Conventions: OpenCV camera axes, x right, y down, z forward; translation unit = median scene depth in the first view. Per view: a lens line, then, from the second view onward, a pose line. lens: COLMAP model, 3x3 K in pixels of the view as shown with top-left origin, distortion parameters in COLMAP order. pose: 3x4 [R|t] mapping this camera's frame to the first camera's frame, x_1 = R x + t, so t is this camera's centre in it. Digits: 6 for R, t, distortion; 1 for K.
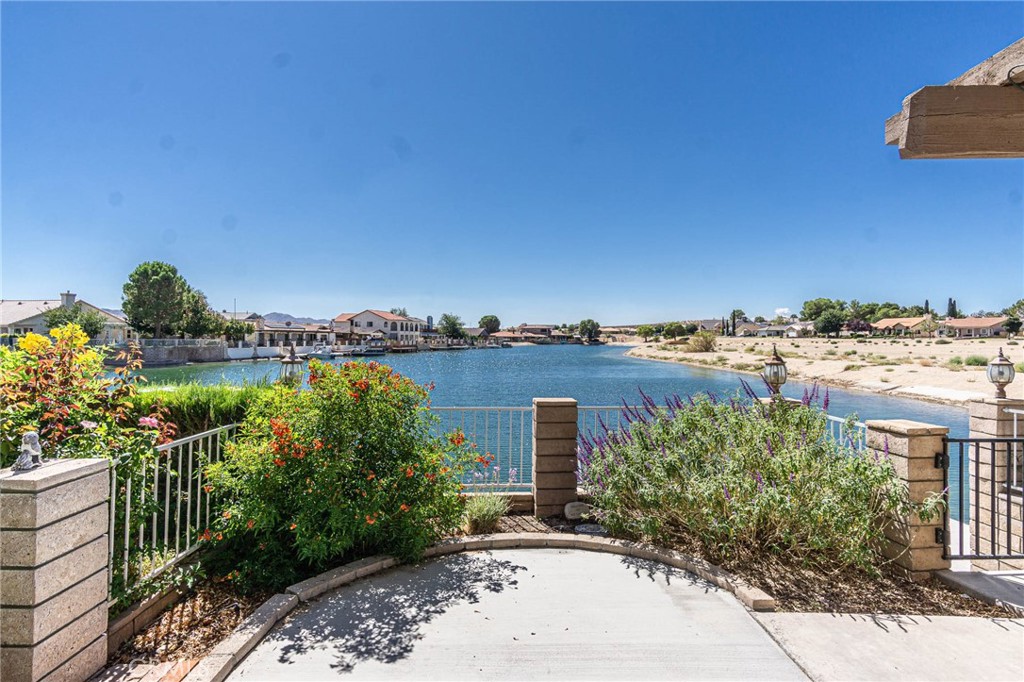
lens RADIAL K [[536.2, 0, 512.0], [0, 536.2, 331.2], [0, 0, 1]] dist [0.001964, -0.000201]
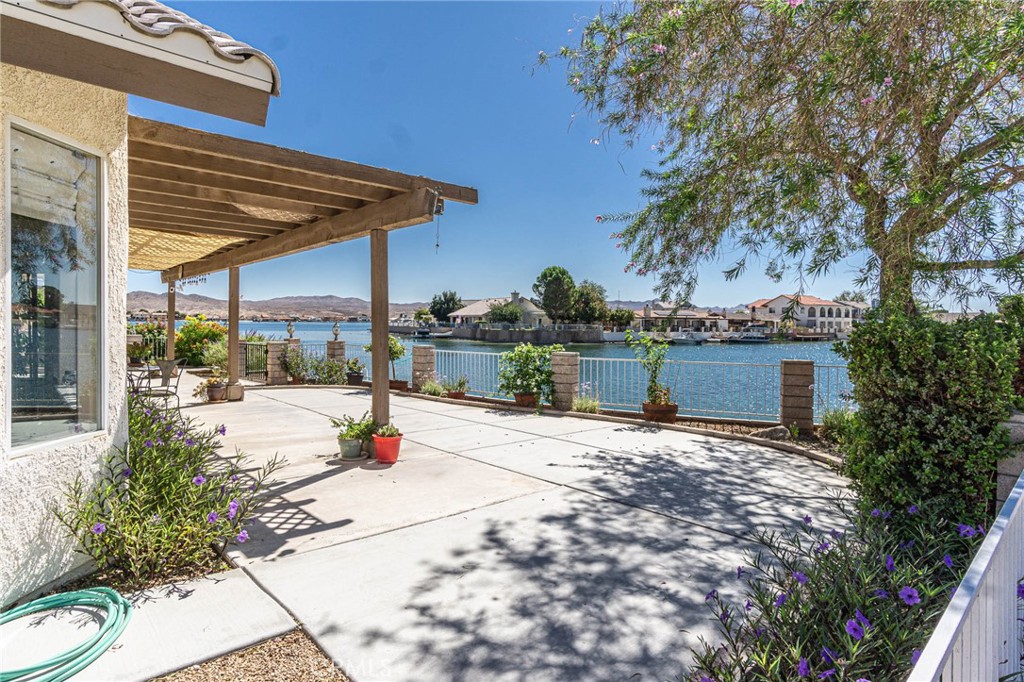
lens RADIAL K [[558.4, 0, 508.5], [0, 558.4, 322.2], [0, 0, 1]] dist [0.003080, -0.000187]
pose [[0.668340, -0.000883, -0.743855, 0.118248], [0.005387, 0.999979, 0.003653, 0.001434], [0.743836, -0.006449, 0.668331, -0.003393]]
